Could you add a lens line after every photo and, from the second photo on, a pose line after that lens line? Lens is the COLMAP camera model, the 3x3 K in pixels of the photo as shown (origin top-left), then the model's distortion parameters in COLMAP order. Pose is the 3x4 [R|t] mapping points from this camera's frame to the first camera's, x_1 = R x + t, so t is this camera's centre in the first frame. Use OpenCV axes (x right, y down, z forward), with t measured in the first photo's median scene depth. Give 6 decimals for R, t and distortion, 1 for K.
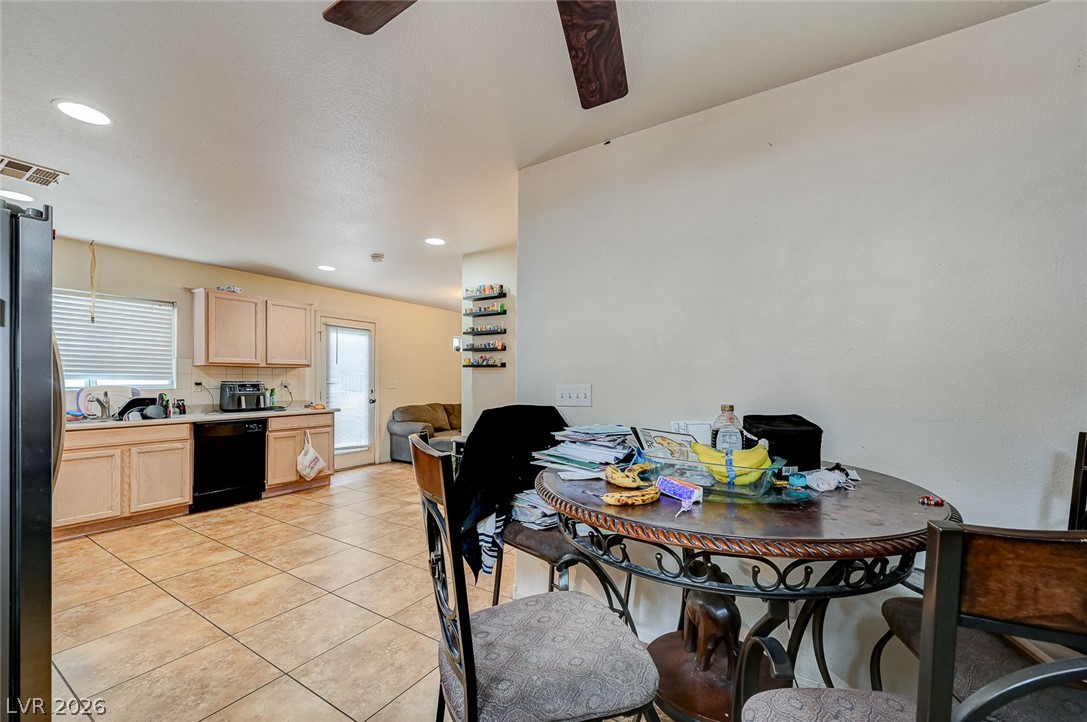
lens RADIAL K [[432.9, 0, 545.6], [0, 432.9, 379.6], [0, 0, 1]] dist [0.000224, 0.000051]
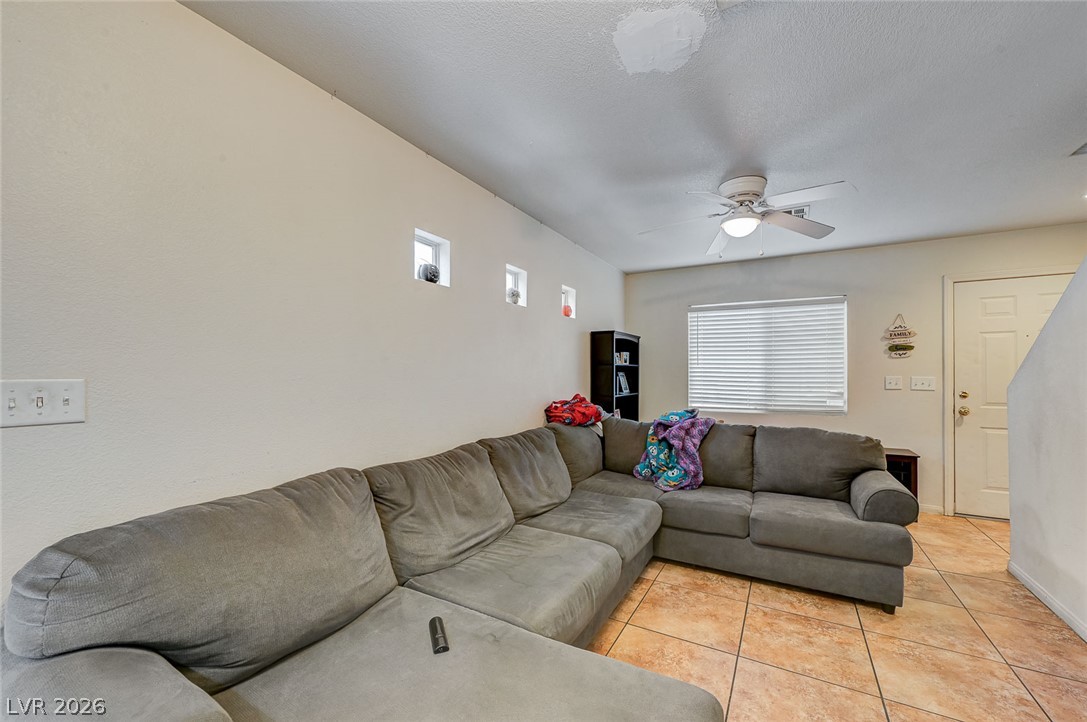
lens RADIAL K [[429.4, 0, 547.3], [0, 429.4, 373.1], [0, 0, 1]] dist [-0.000492, 0.000067]
pose [[0.998952, -0.000200, 0.045763, -0.232178], [0.000261, 0.999999, -0.001329, -0.000580], [-0.045763, 0.001340, 0.998951, 1.201340]]
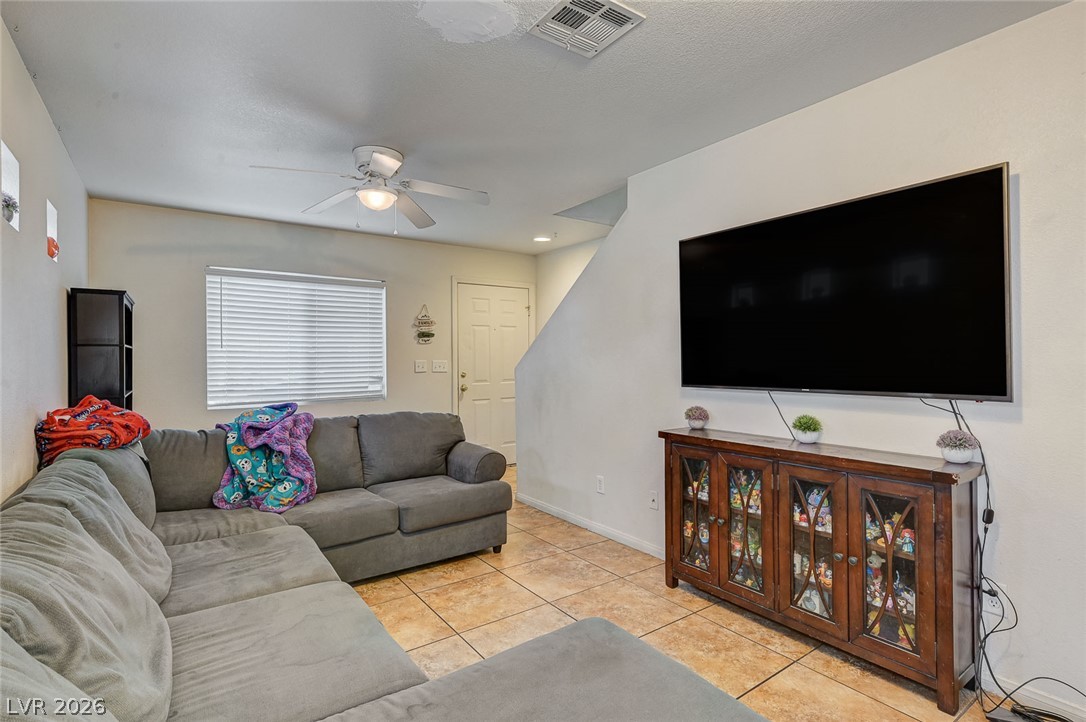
lens RADIAL K [[527.7, 0, 543.0], [0, 527.7, 361.0], [0, 0, 1]] dist [-0.000321, -0.000145]
pose [[0.386389, -0.010202, 0.922279, -0.481525], [0.005863, 0.999946, 0.008605, -0.002050], [-0.922317, 0.002082, 0.386428, 1.330588]]
